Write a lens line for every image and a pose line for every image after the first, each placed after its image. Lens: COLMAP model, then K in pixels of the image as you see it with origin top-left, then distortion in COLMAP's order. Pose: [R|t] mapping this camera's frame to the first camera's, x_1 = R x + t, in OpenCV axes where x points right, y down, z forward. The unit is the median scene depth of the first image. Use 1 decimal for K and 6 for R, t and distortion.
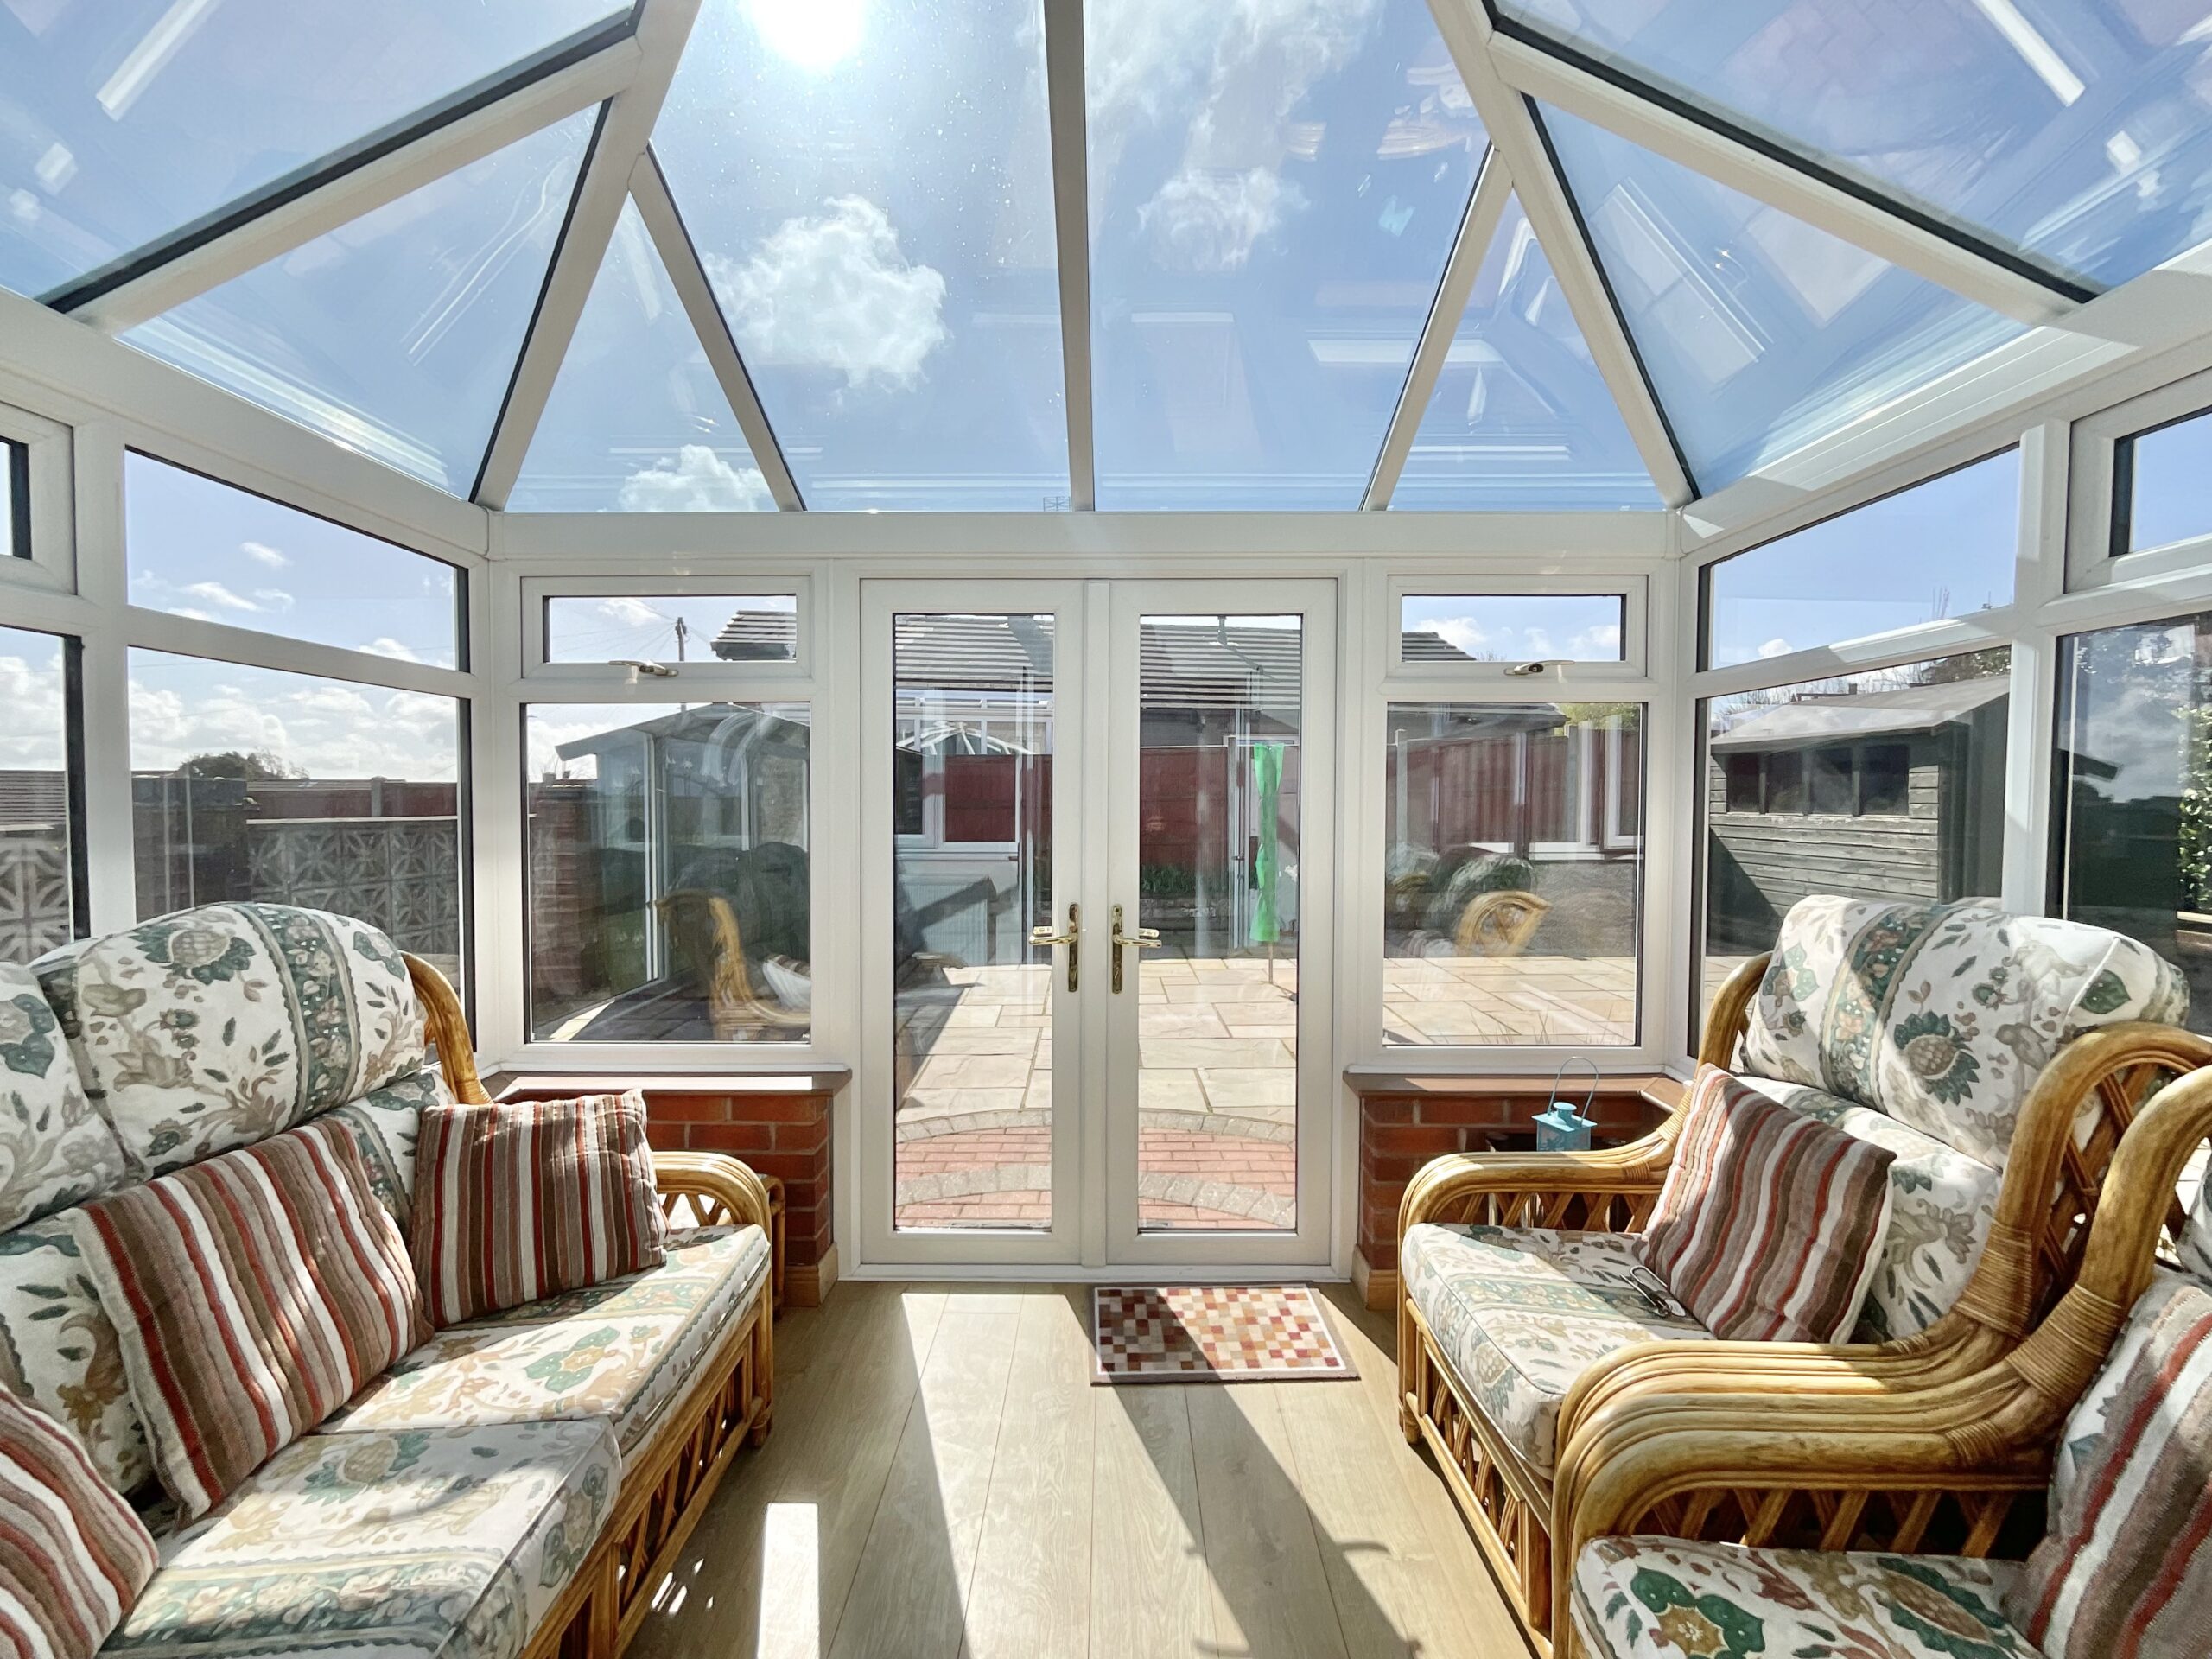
lens RADIAL K [[899.4, 0, 1103.1], [0, 899.4, 822.9], [0, 0, 1]] dist [-0.001368, 0.000506]
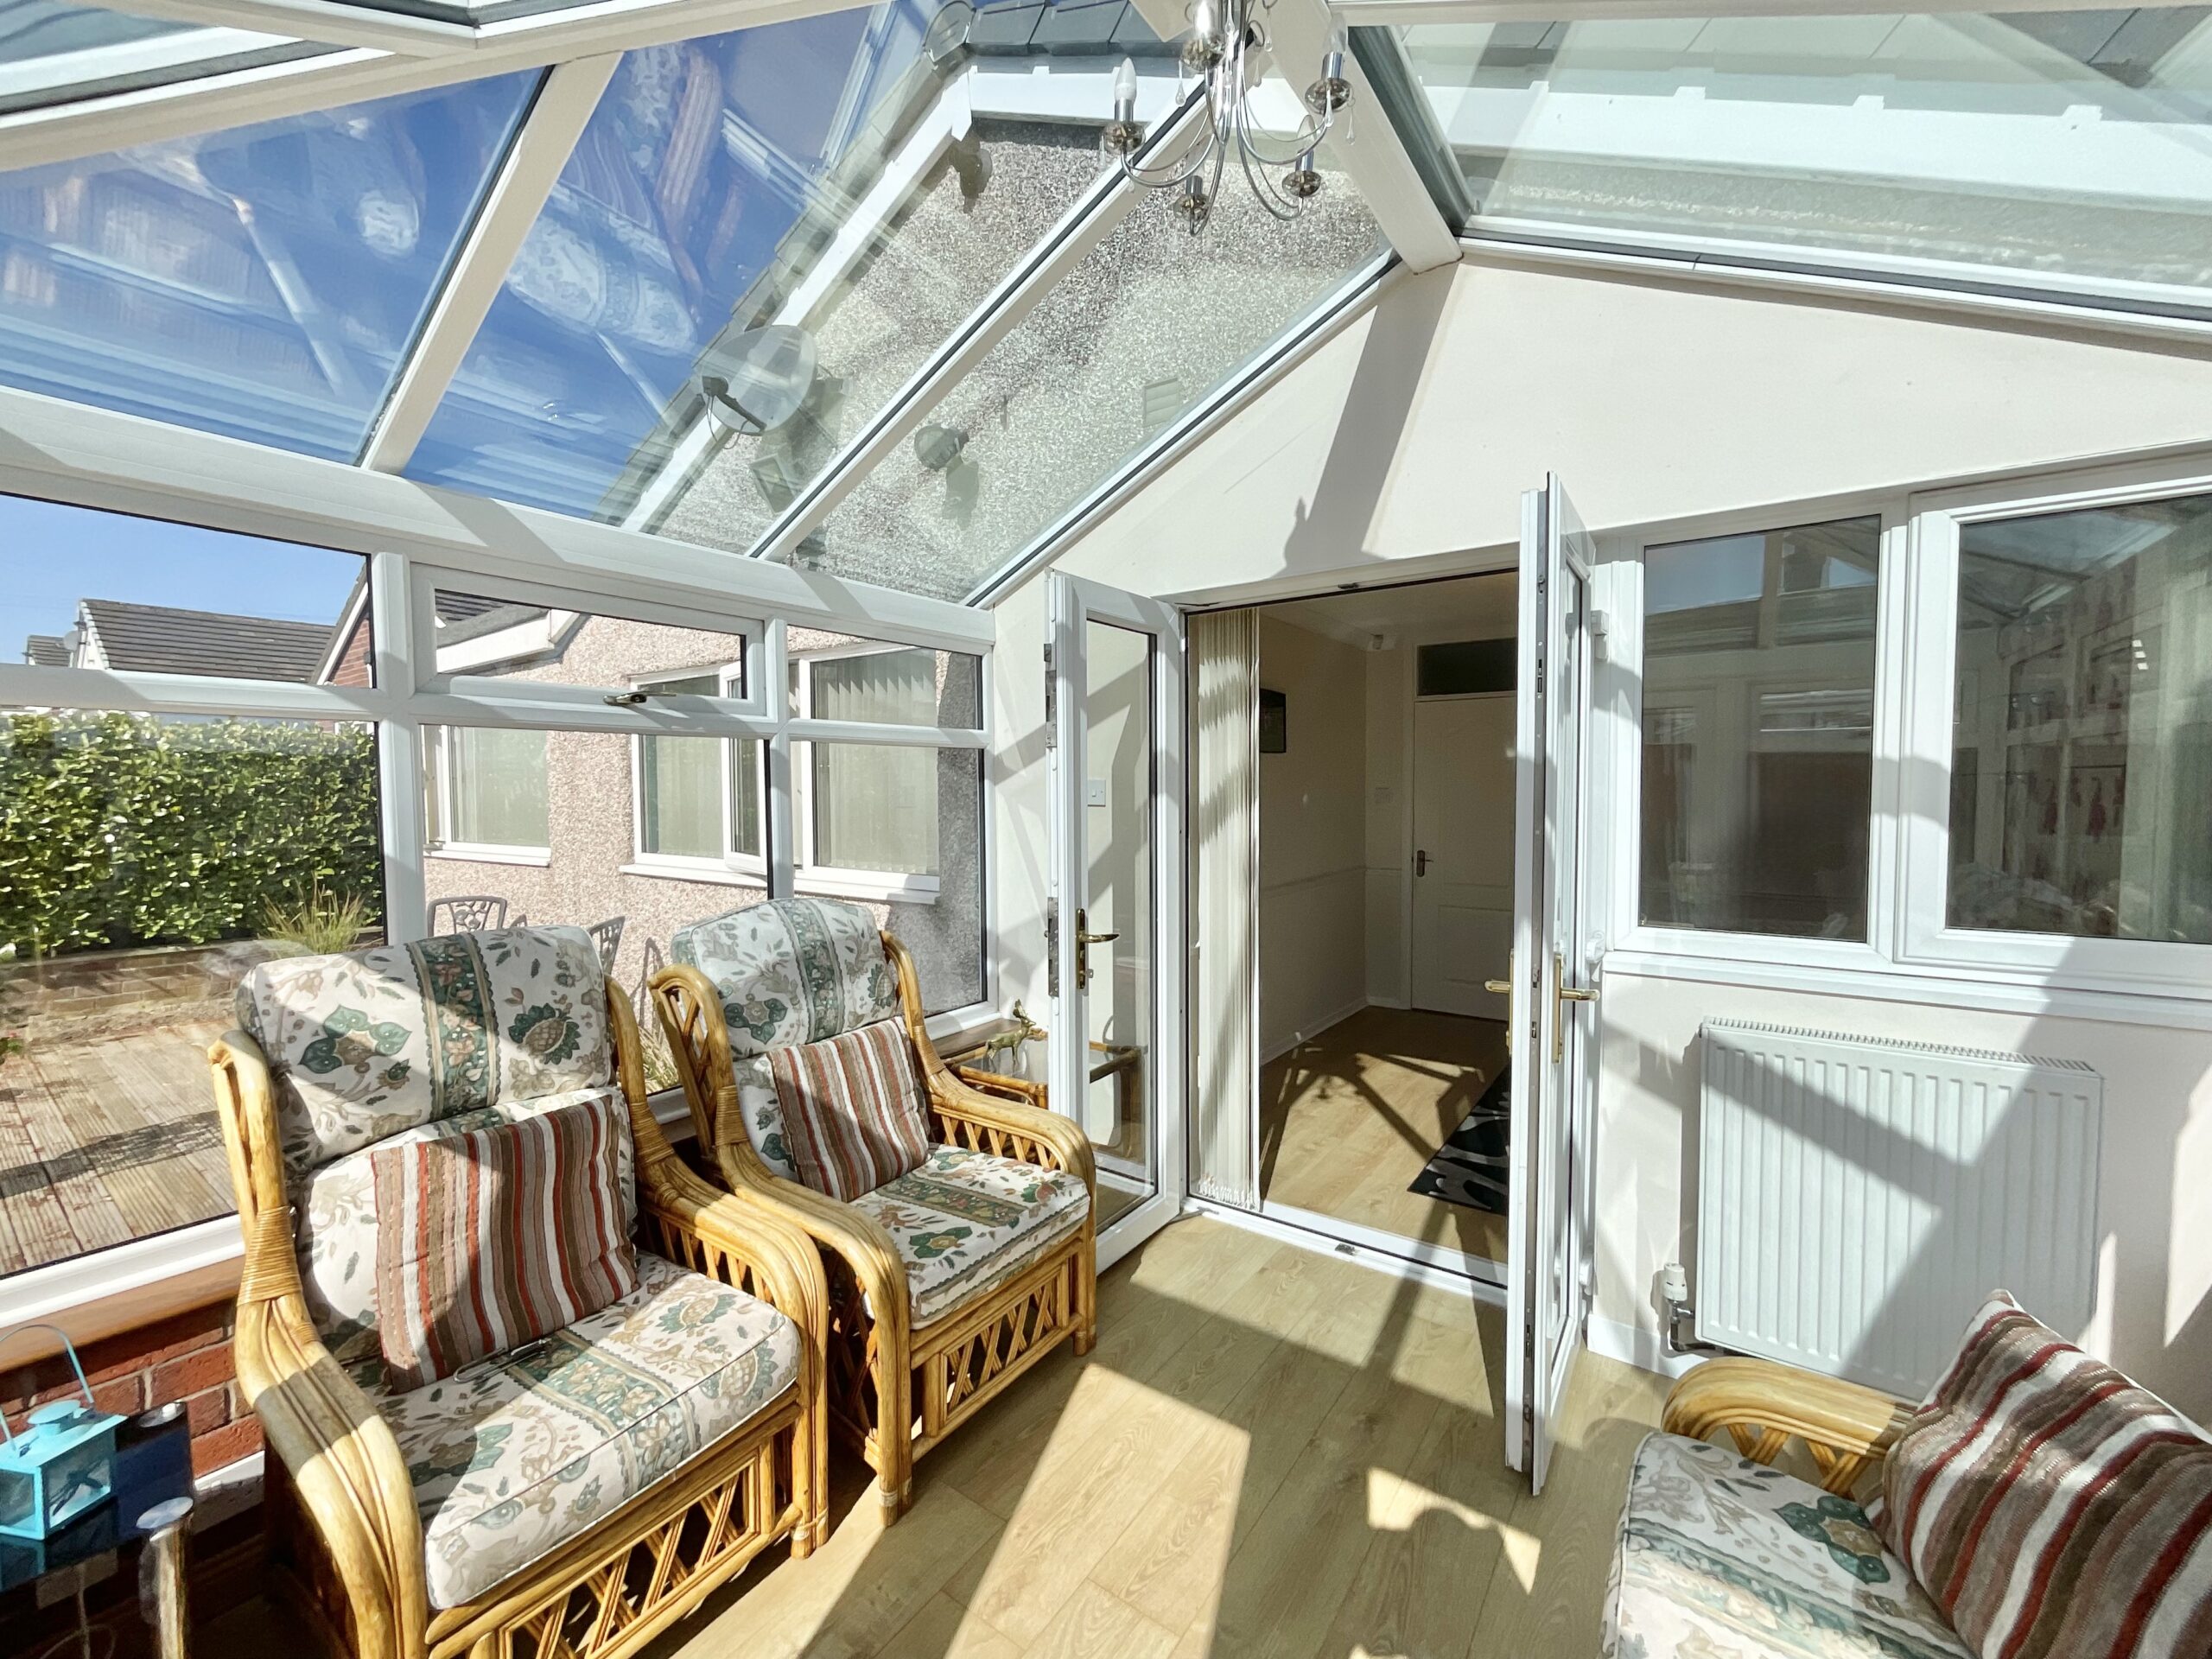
lens RADIAL K [[952.8, 0, 1061.8], [0, 952.8, 831.9], [0, 0, 1]] dist [-0.001354, 0.000061]
pose [[-0.813342, -0.027385, 0.581141, -0.326559], [0.014377, 0.997640, 0.067134, -0.080995], [-0.581608, 0.062958, -0.811029, 0.998272]]
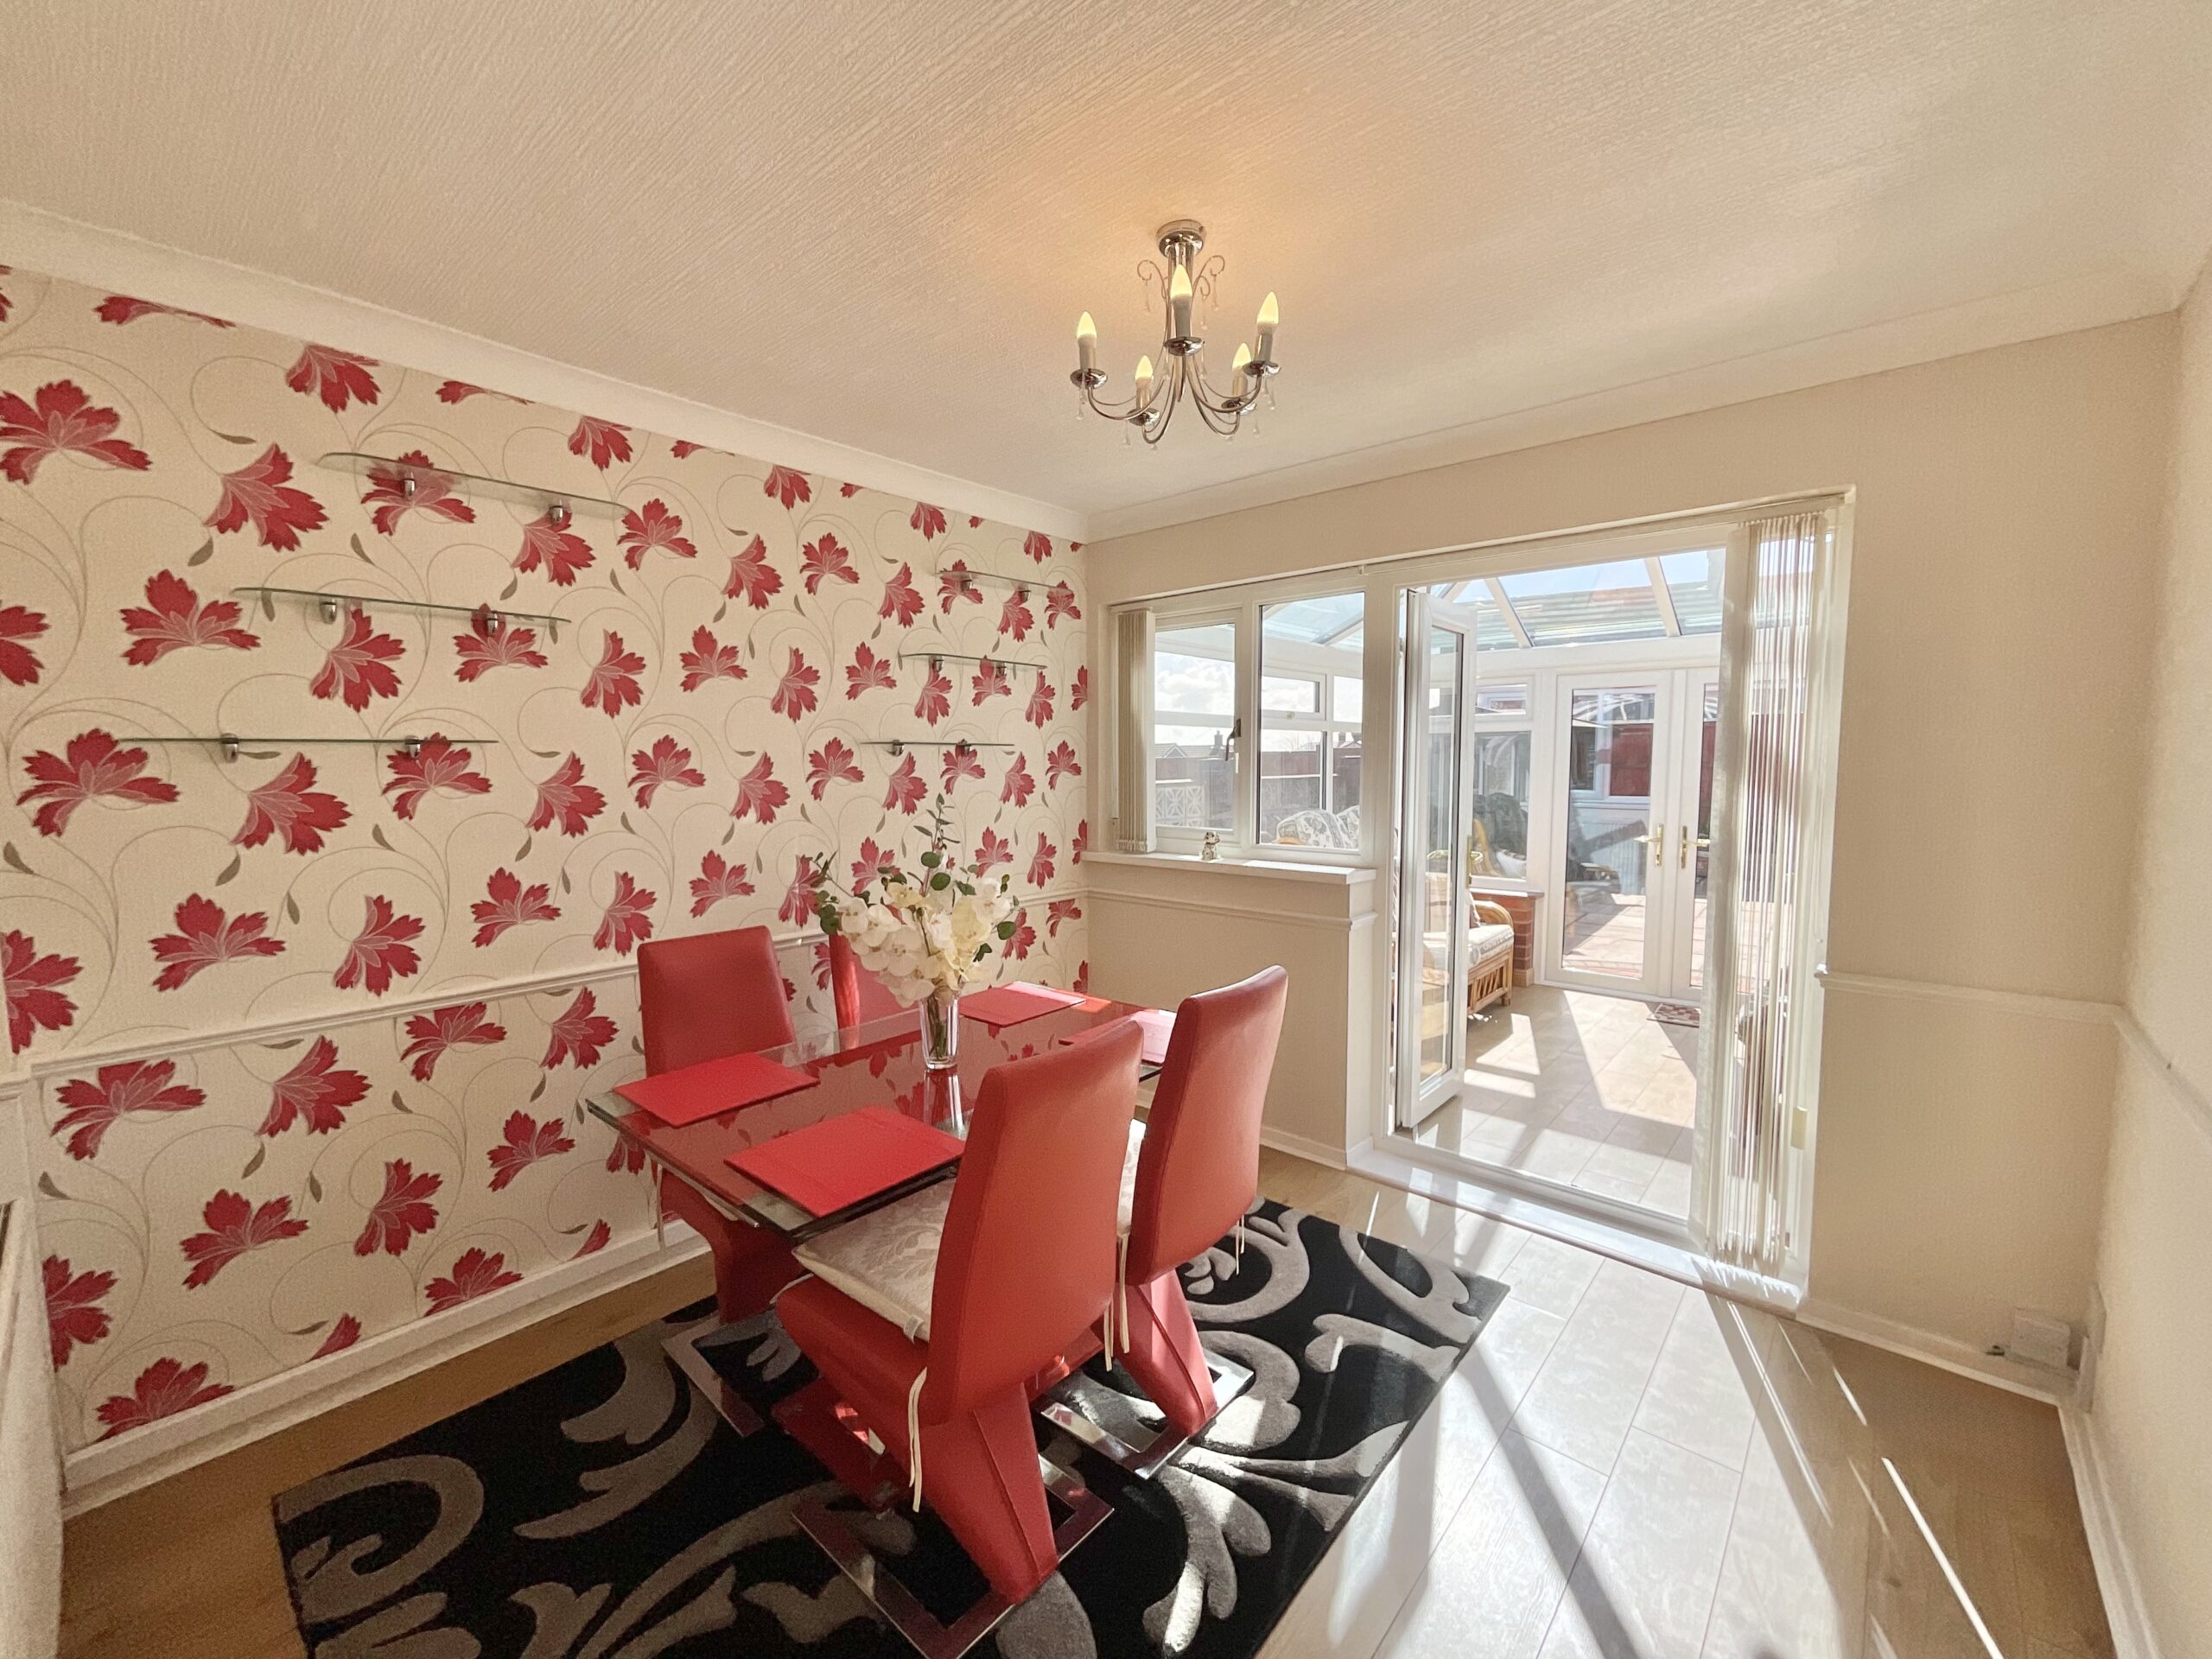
lens RADIAL K [[899.4, 0, 1103.1], [0, 899.4, 822.9], [0, 0, 1]] dist [-0.001368, 0.000506]
pose [[0.757244, 0.044811, -0.651593, 0.363268], [-0.009330, 0.998284, 0.057810, -0.024187], [0.653065, -0.037697, 0.756363, -1.493685]]
